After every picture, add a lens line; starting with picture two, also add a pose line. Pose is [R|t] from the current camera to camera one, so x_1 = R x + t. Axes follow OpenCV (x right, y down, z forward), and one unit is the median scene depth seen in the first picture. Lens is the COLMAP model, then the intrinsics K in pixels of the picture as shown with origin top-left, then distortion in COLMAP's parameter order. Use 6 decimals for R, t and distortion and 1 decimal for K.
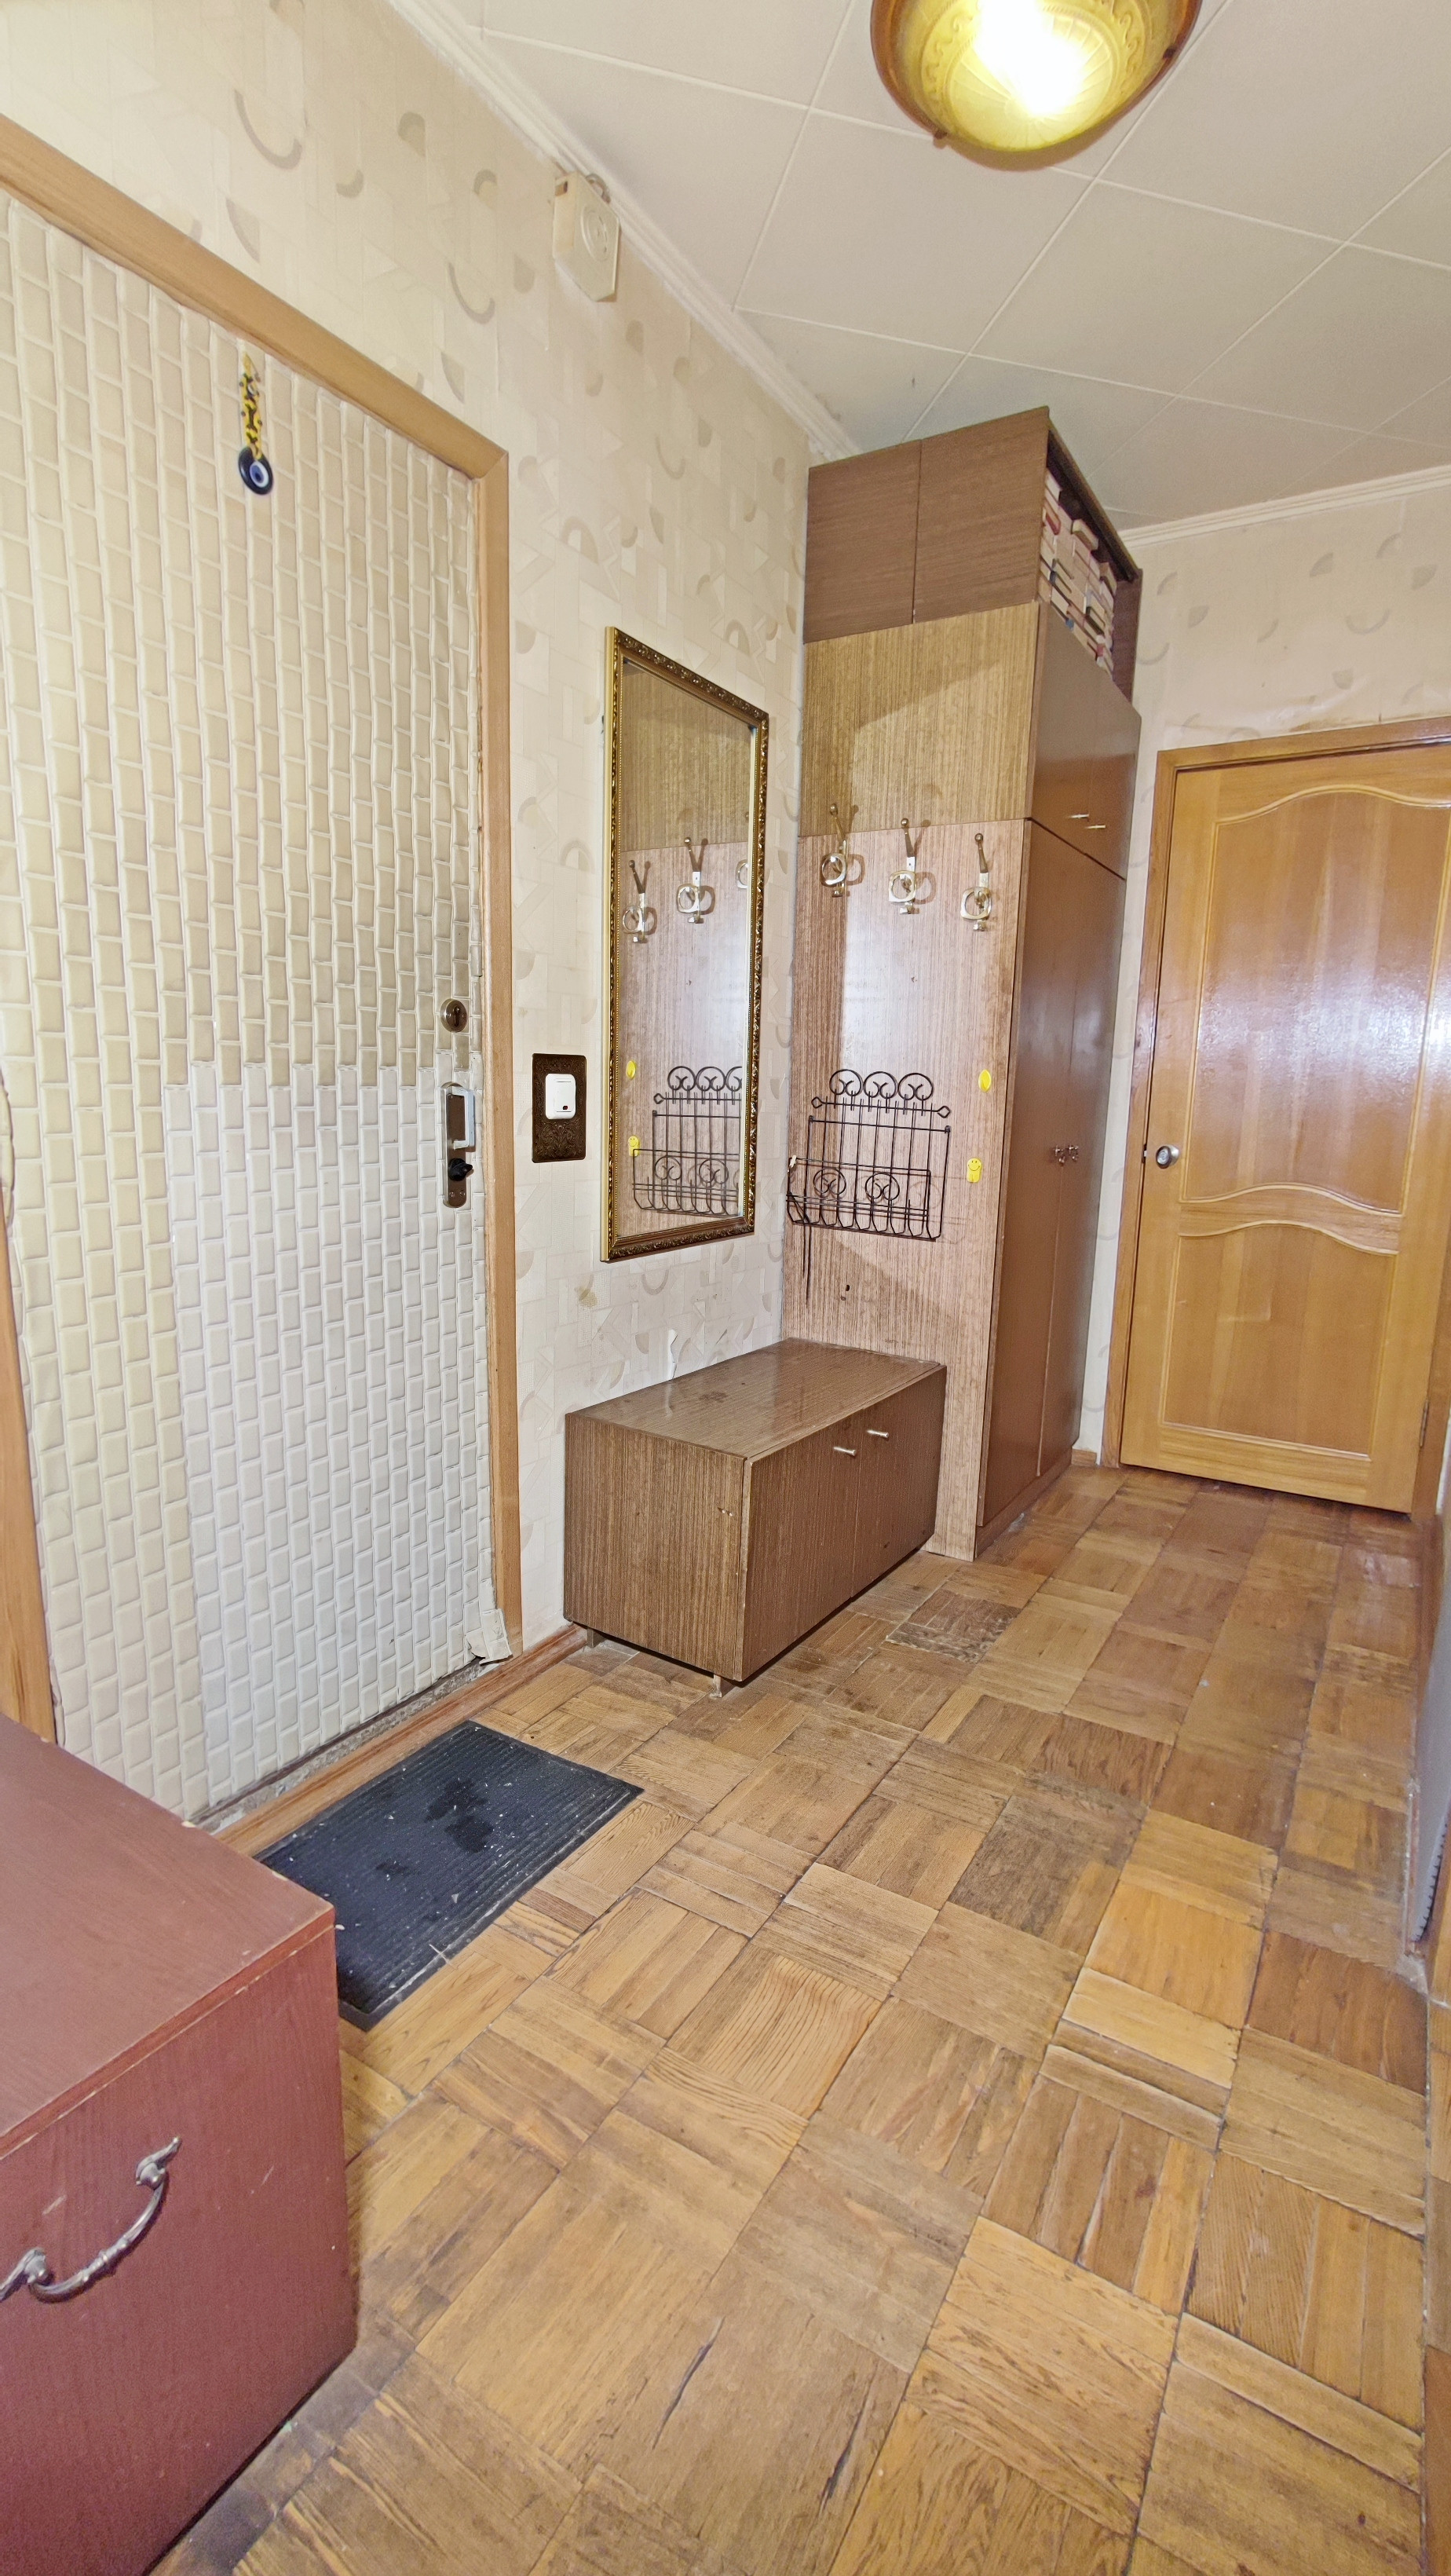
lens RADIAL K [[1164.4, 0, 750.9], [0, 1164.4, 1290.3], [0, 0, 1]] dist [-0.001764, 0.001340]
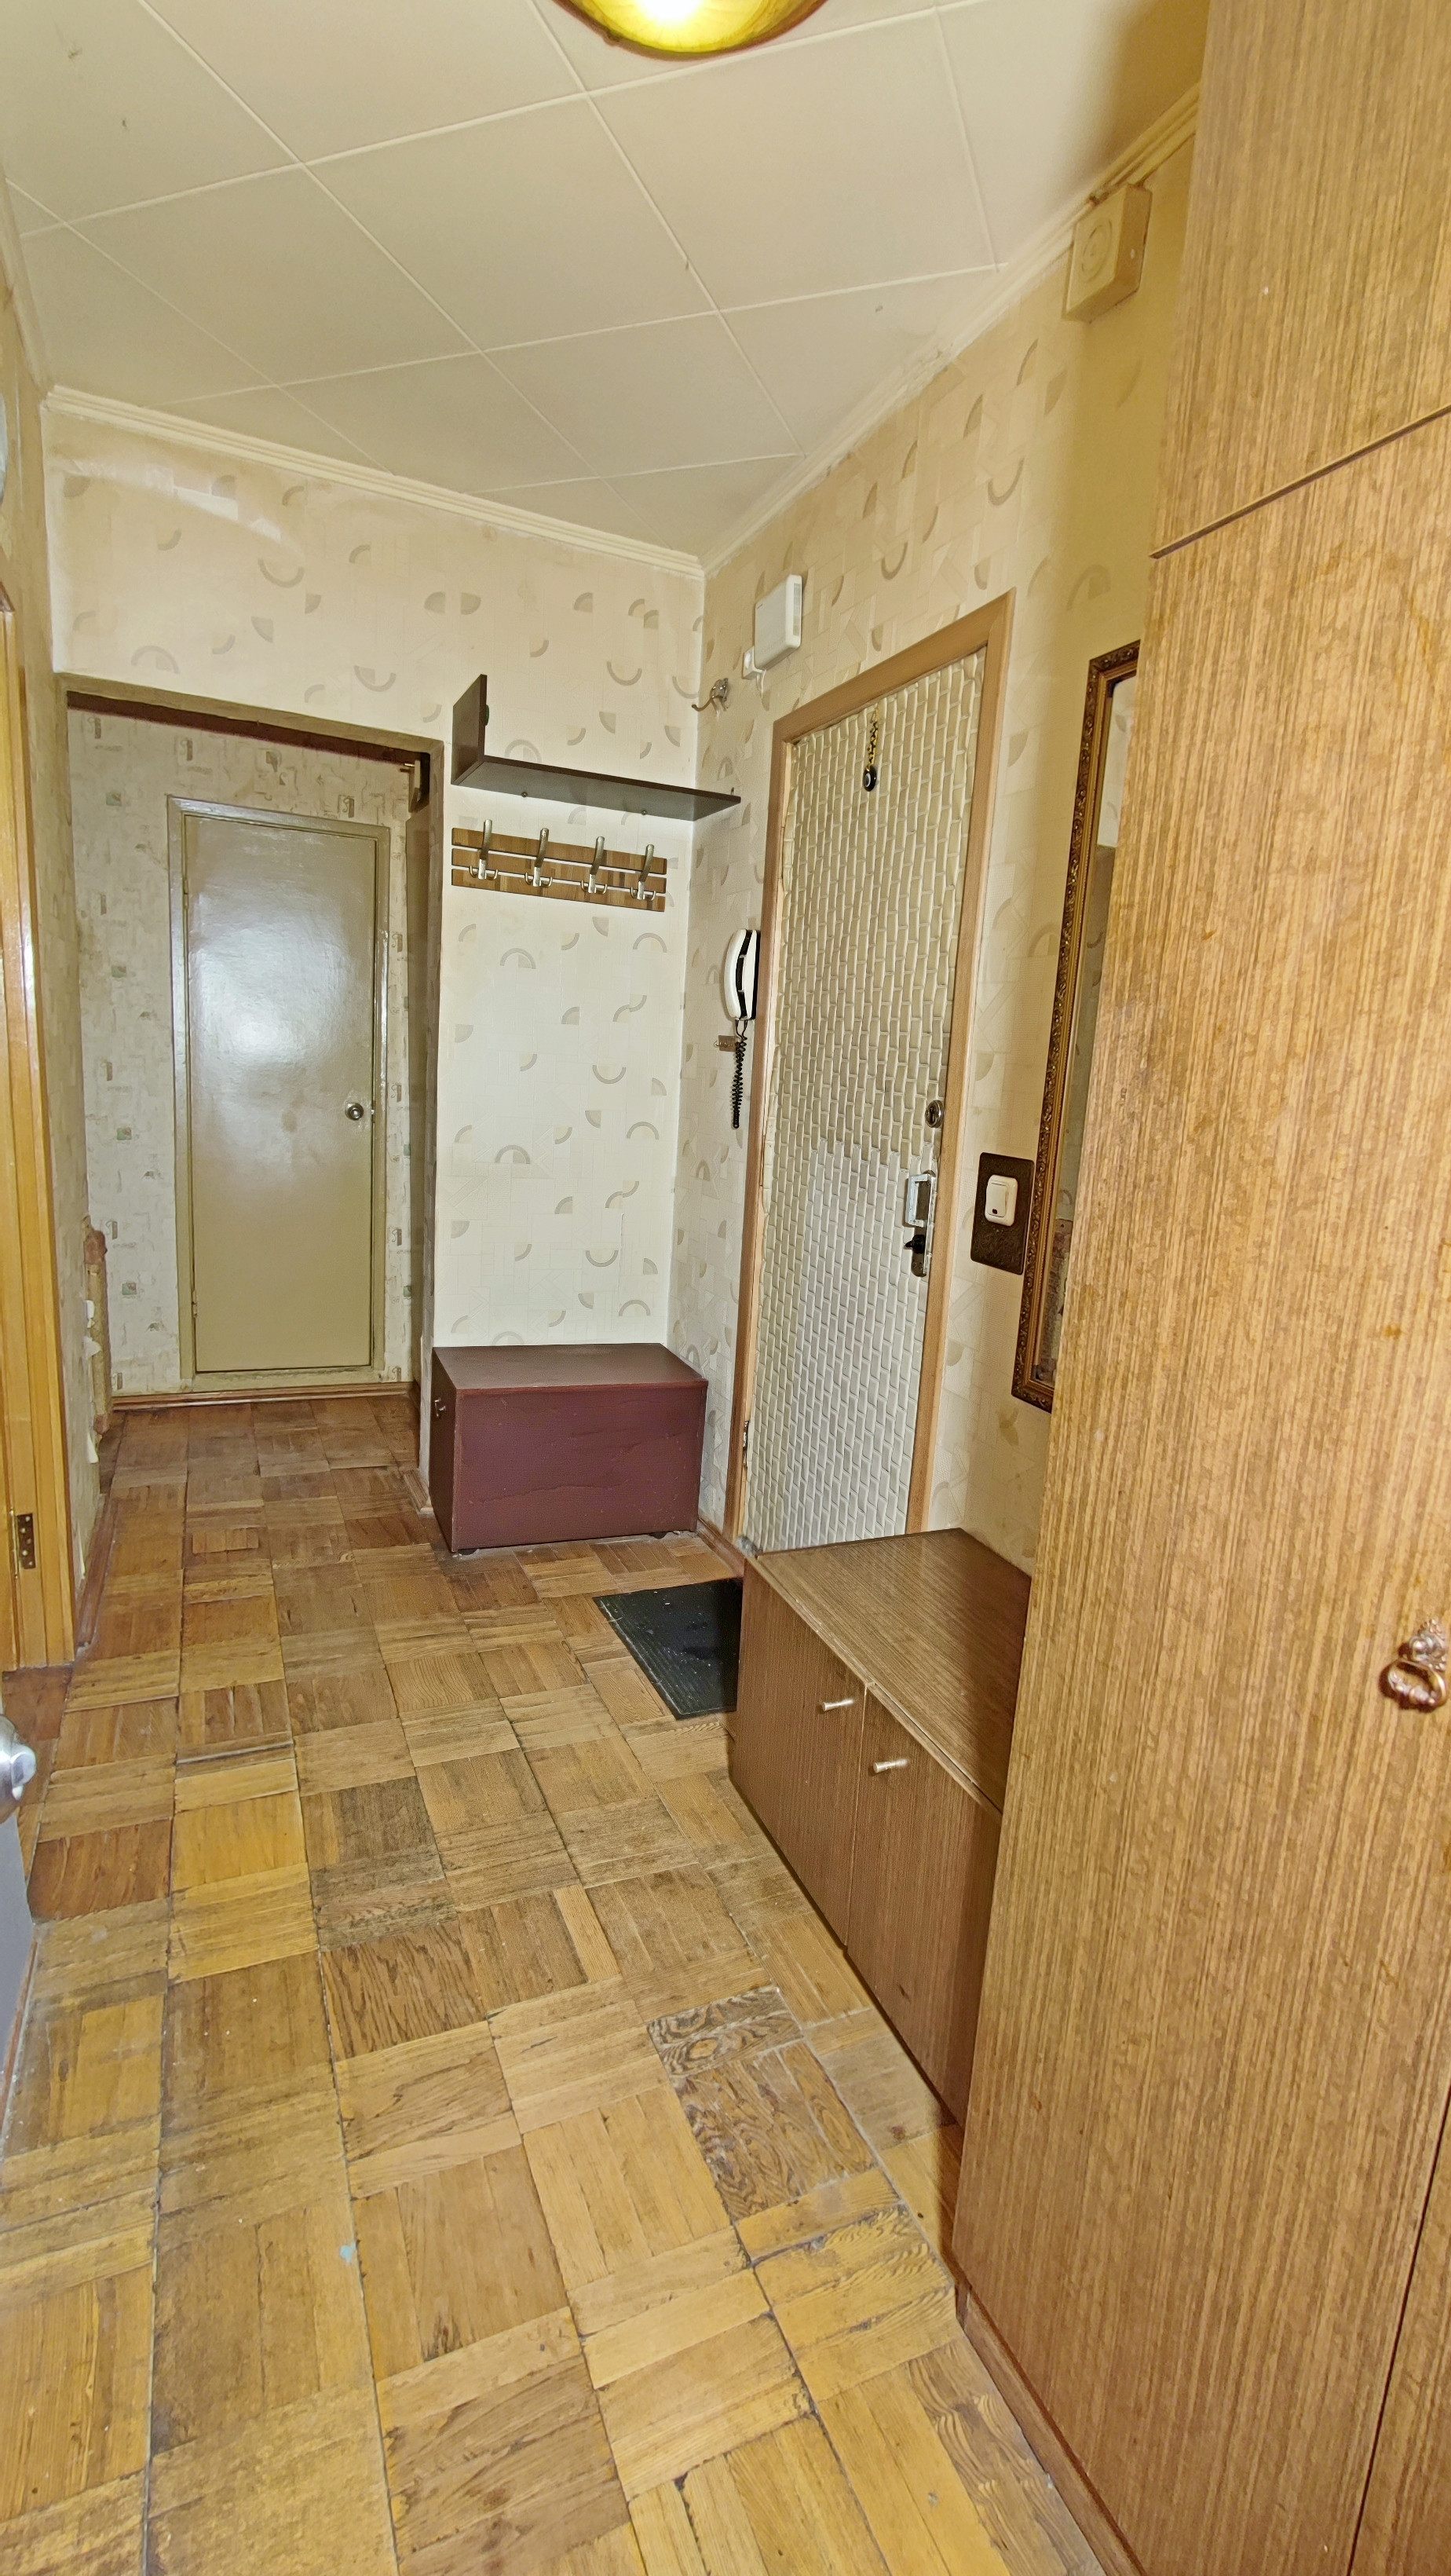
lens RADIAL K [[1164.4, 0, 751.8], [0, 1164.4, 1290.7], [0, 0, 1]] dist [-0.001764, 0.001340]
pose [[-0.568732, 0.091004, -0.817473, 0.859269], [-0.222163, 0.939925, 0.259198, -0.350116], [0.791952, 0.329027, -0.514348, 1.595654]]
